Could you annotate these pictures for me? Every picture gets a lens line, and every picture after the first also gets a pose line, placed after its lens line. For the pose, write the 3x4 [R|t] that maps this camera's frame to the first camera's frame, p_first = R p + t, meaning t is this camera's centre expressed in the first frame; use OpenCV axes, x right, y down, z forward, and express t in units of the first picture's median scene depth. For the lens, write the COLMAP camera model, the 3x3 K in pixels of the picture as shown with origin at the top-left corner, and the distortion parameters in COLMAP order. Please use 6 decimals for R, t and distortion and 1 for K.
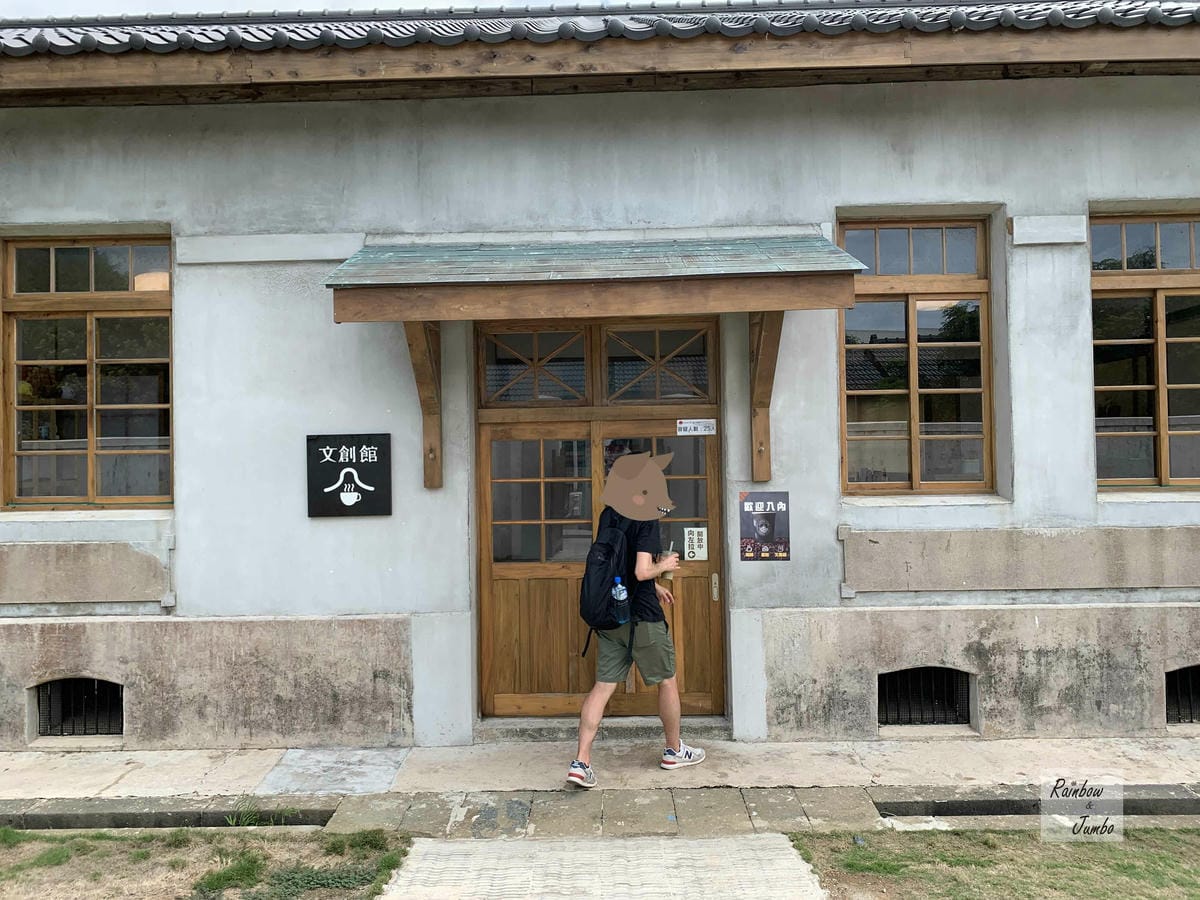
lens RADIAL K [[923.3, 0, 593.3], [0, 923.3, 438.1], [0, 0, 1]] dist [0.029586, -0.005129]
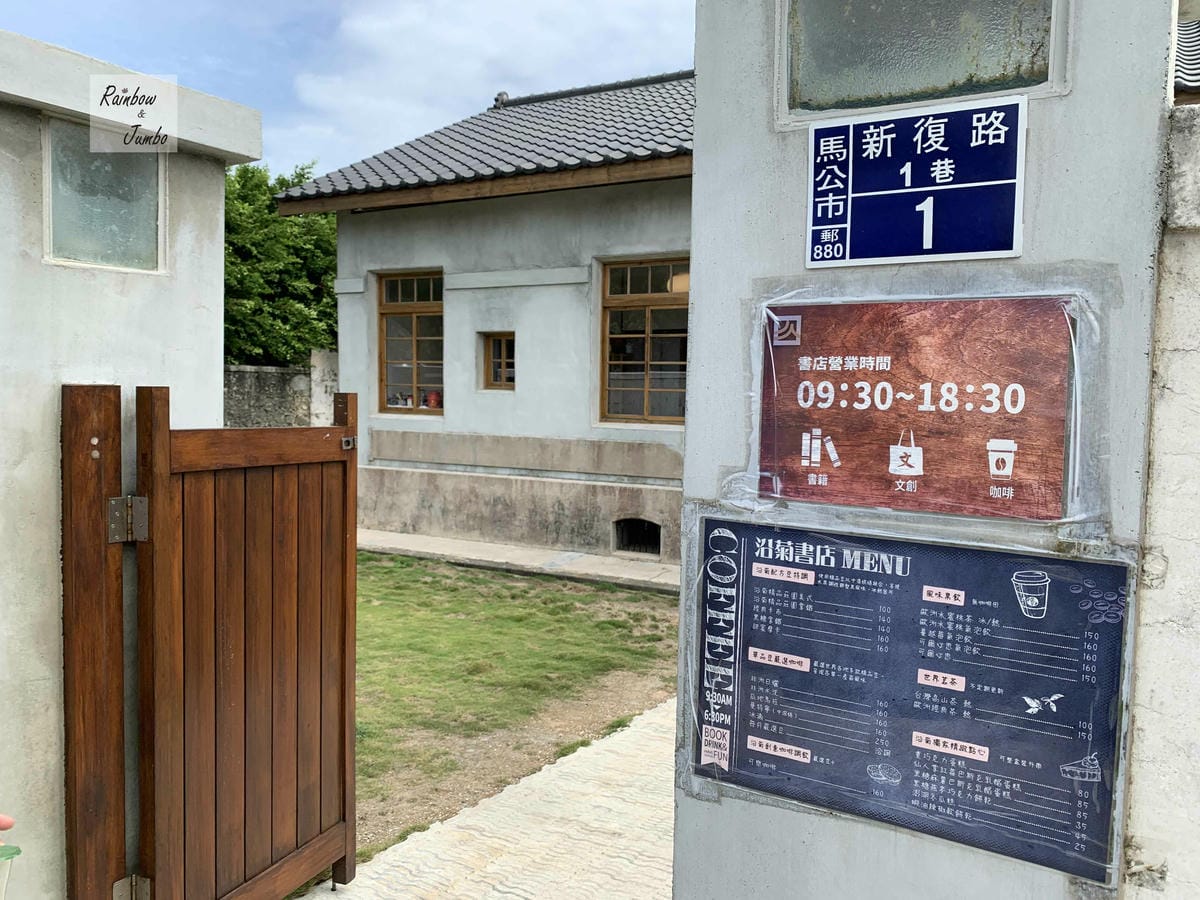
lens RADIAL K [[923.3, 0, 594.0], [0, 923.3, 447.6], [0, 0, 1]] dist [0.029586, -0.005129]
pose [[0.872978, 0.063536, -0.483603, 0.204017], [-0.020106, 0.995325, 0.094470, -0.037657], [0.487344, -0.072747, 0.870174, -0.534231]]
